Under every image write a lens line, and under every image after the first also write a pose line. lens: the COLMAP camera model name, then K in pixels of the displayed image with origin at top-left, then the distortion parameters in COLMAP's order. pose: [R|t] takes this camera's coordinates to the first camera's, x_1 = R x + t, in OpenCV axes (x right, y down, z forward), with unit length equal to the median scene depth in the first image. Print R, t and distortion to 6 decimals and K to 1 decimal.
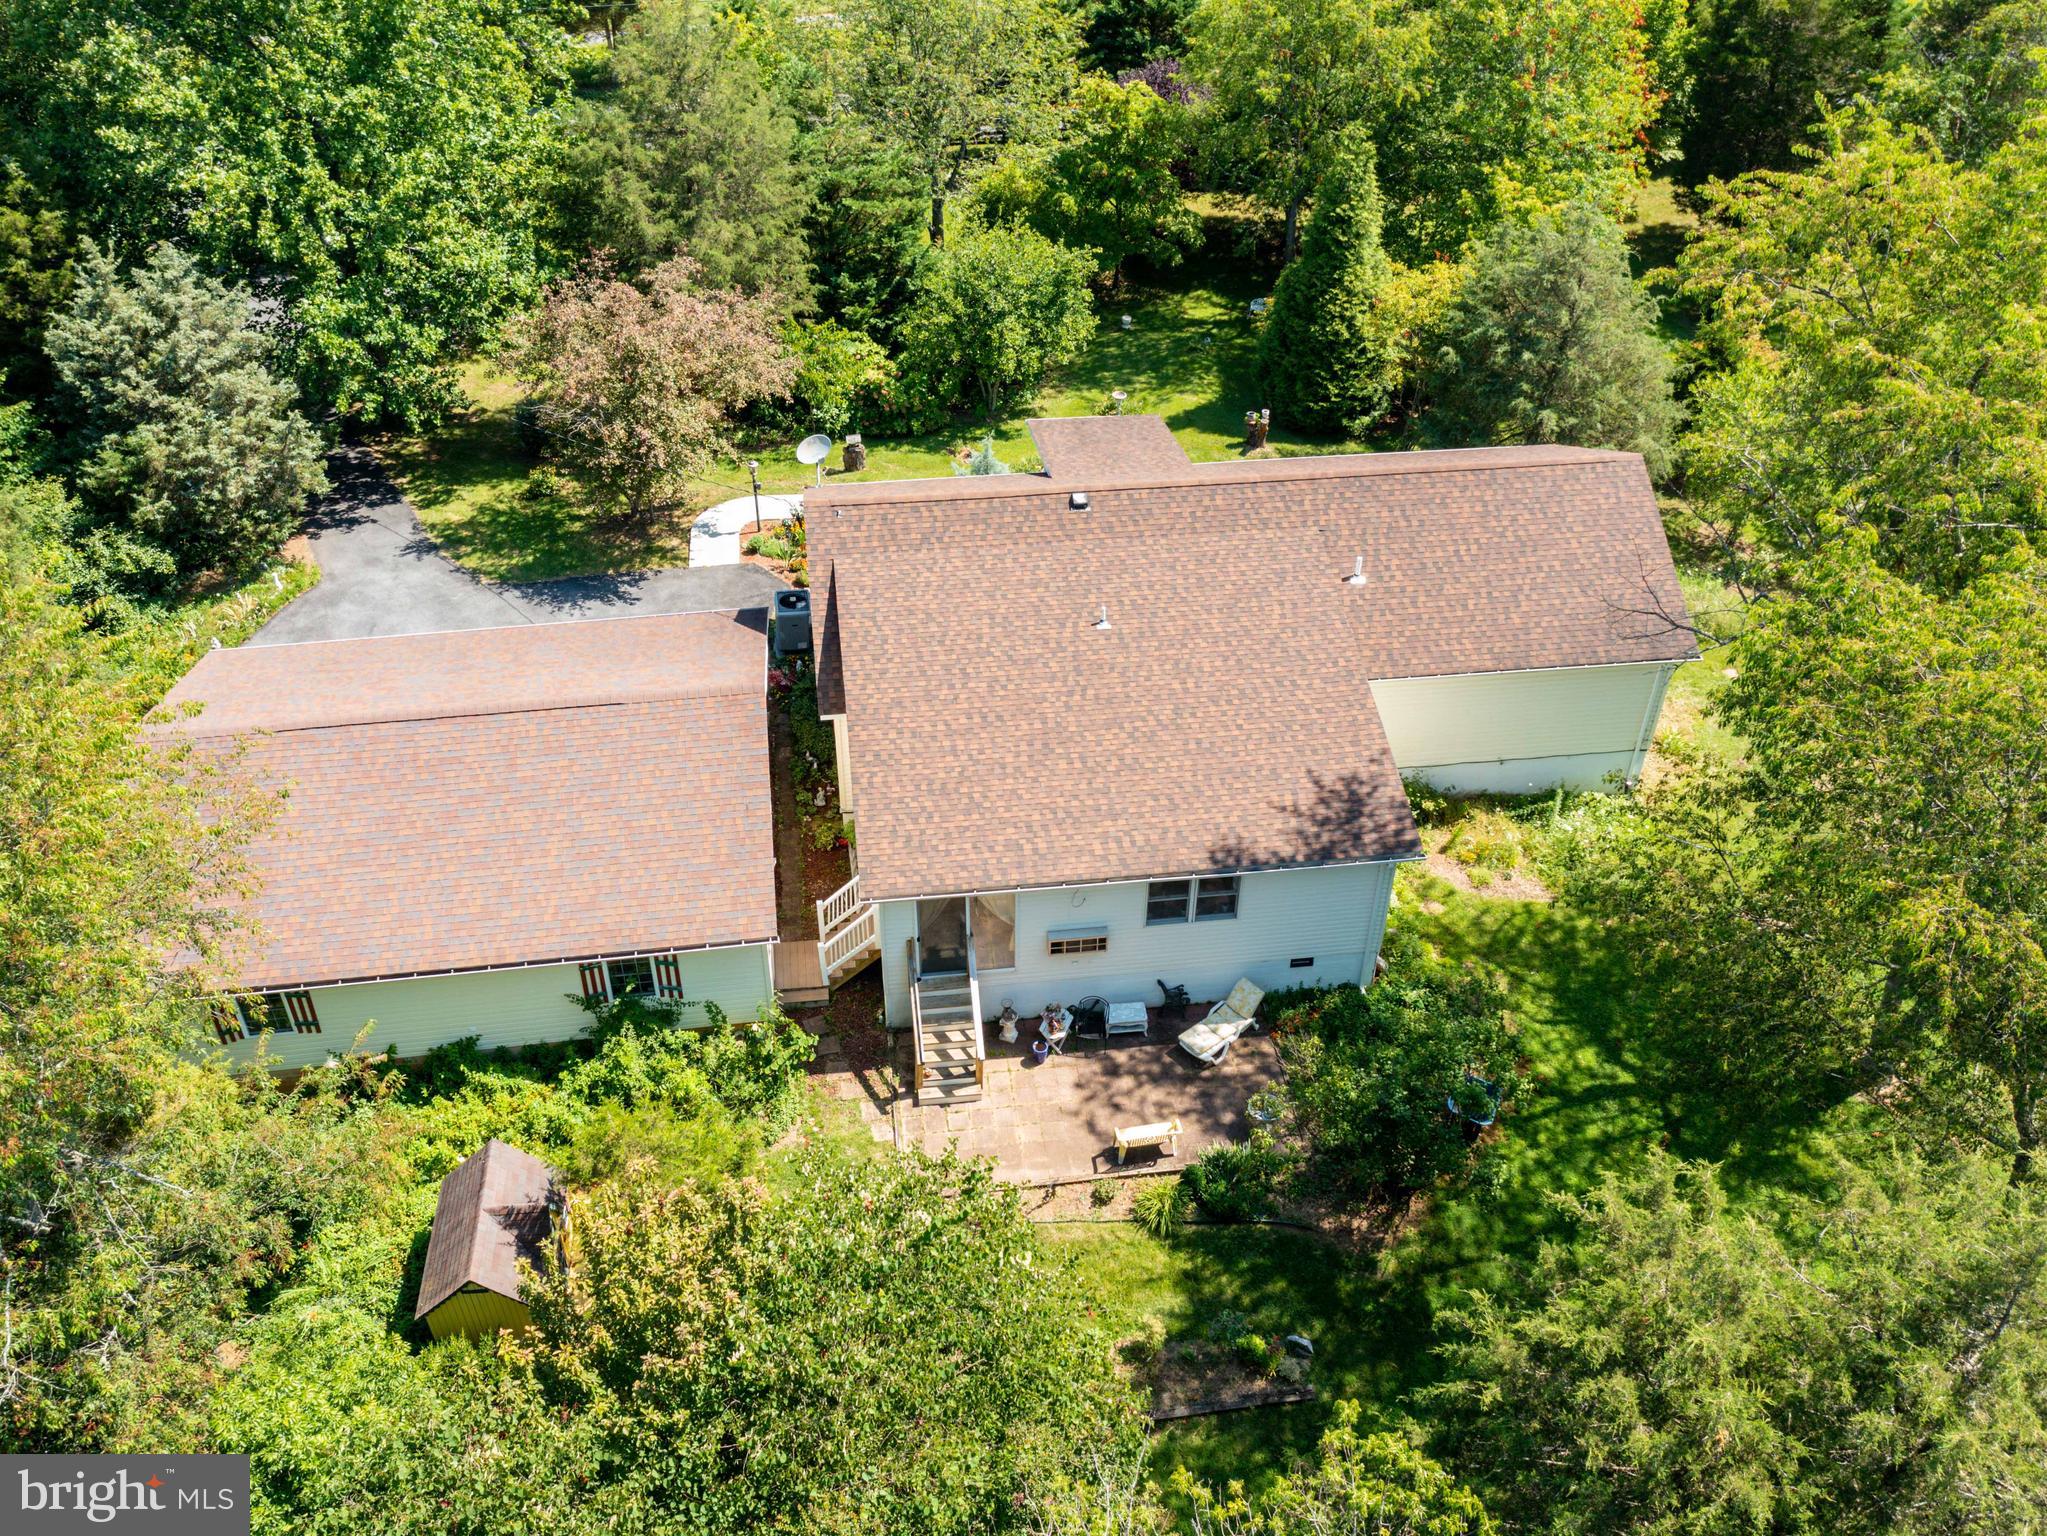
lens RADIAL K [[1783.7, 0, 1023.5], [0, 1783.7, 768.0], [0, 0, 1]] dist [-0.014546, 0.006752]
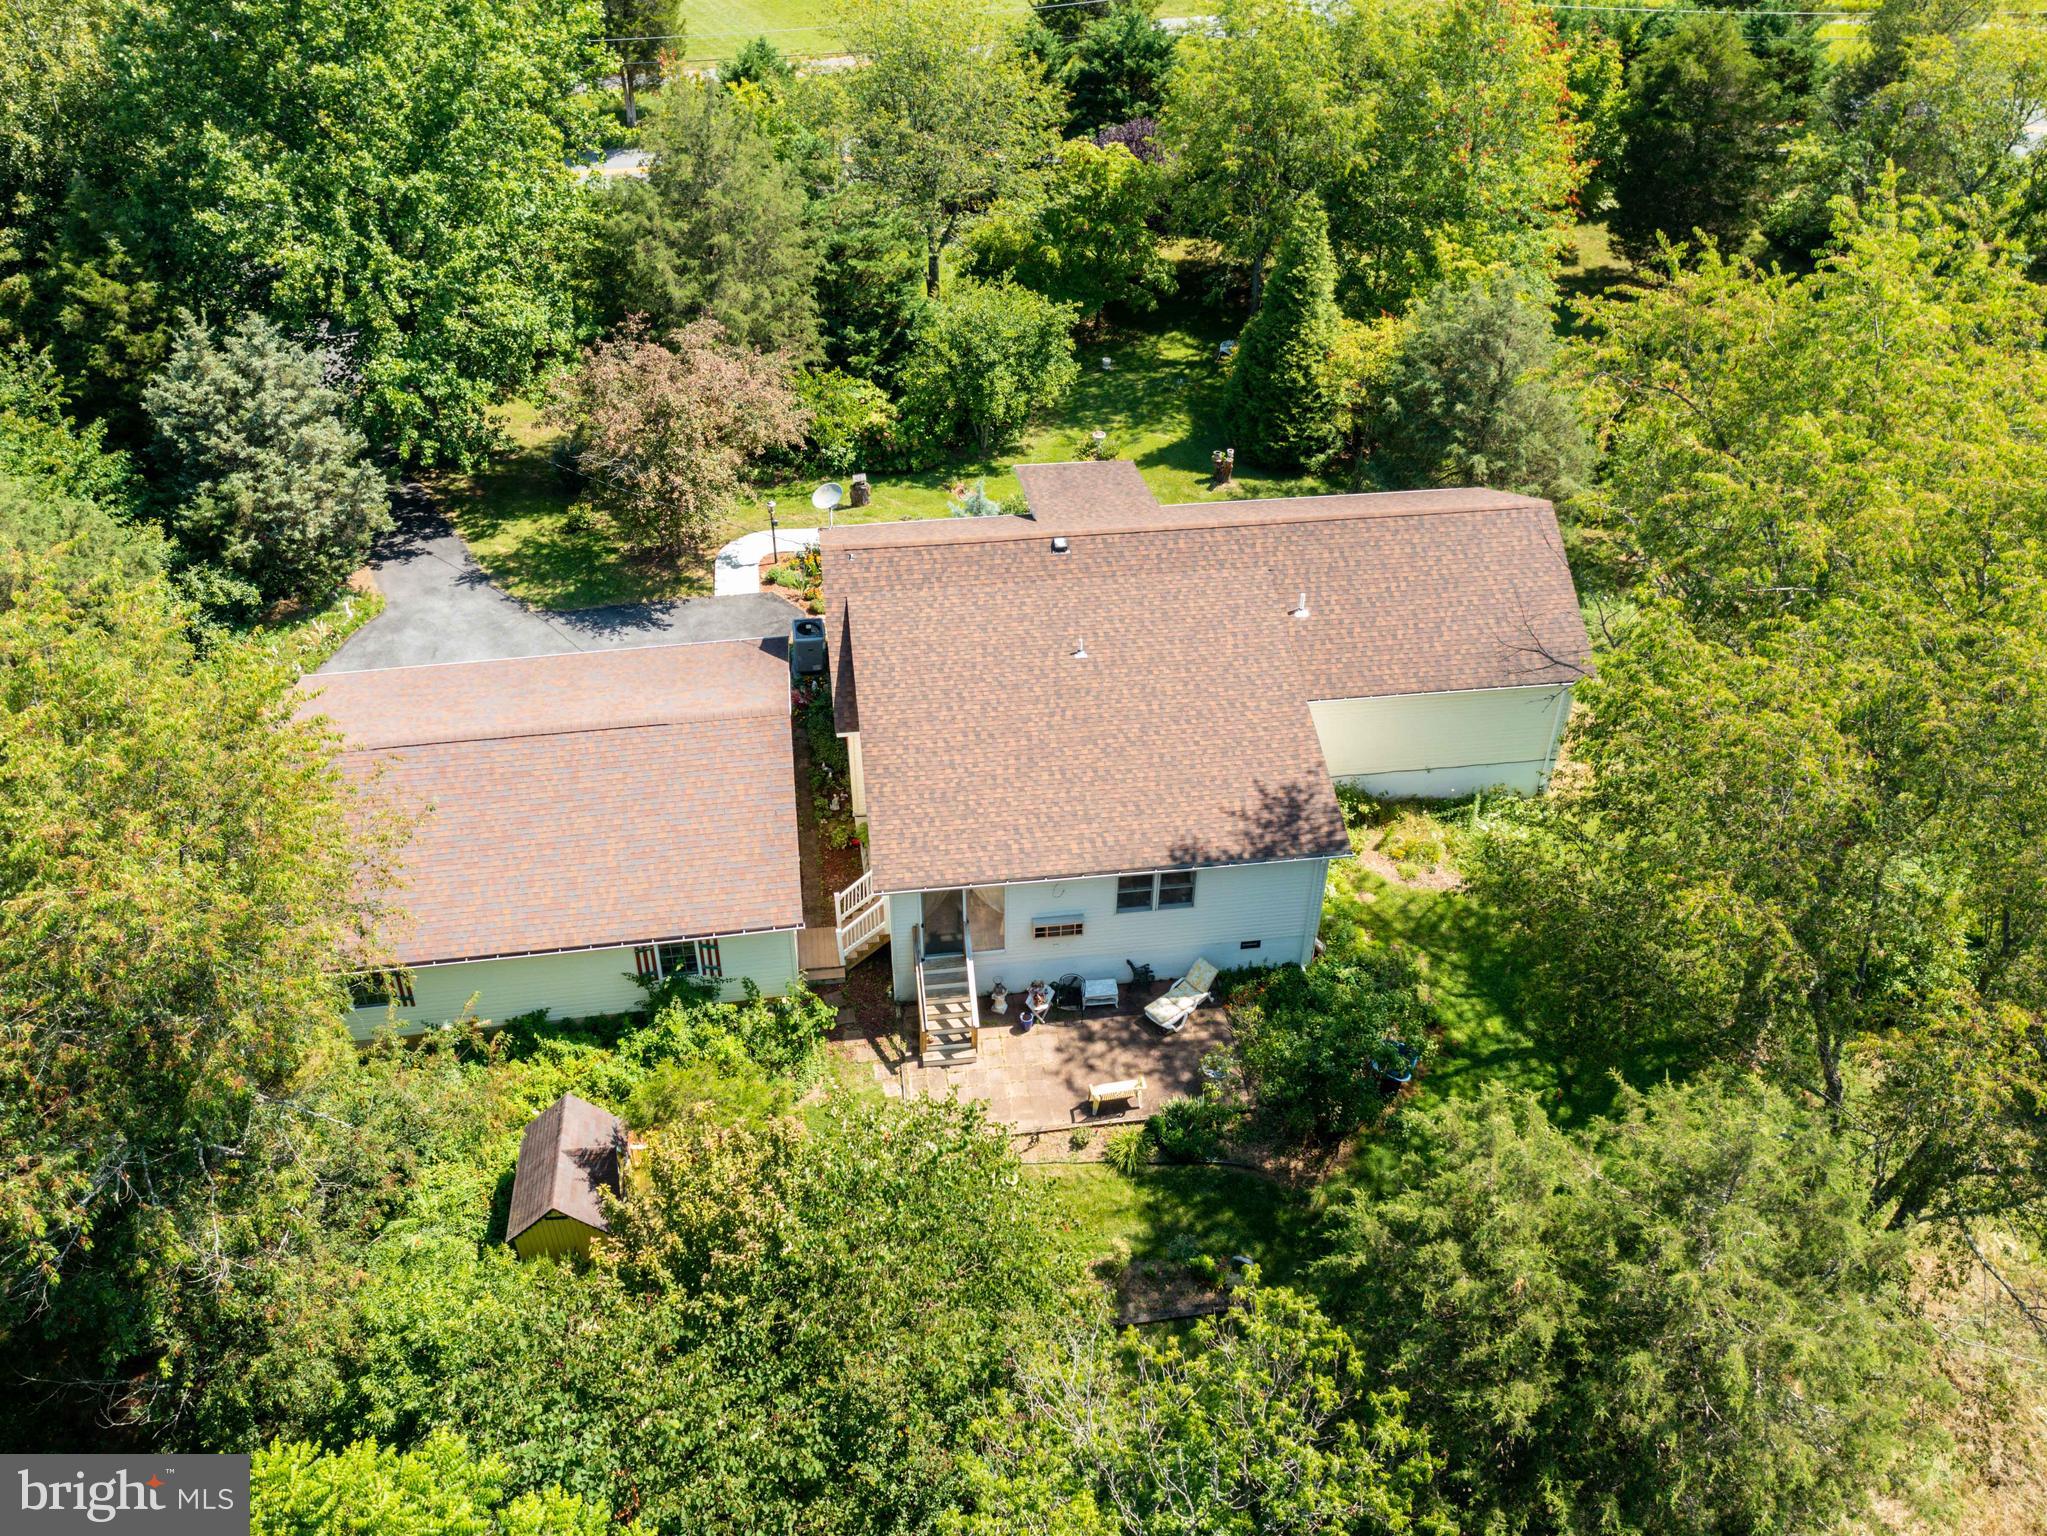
lens RADIAL K [[1783.7, 0, 1023.5], [0, 1783.7, 768.0], [0, 0, 1]] dist [-0.014546, 0.006752]
pose [[0.999987, -0.002135, 0.004707, 0.001964], [0.002112, 0.999985, 0.005030, -0.011448], [-0.004718, -0.005020, 0.999976, -0.148585]]
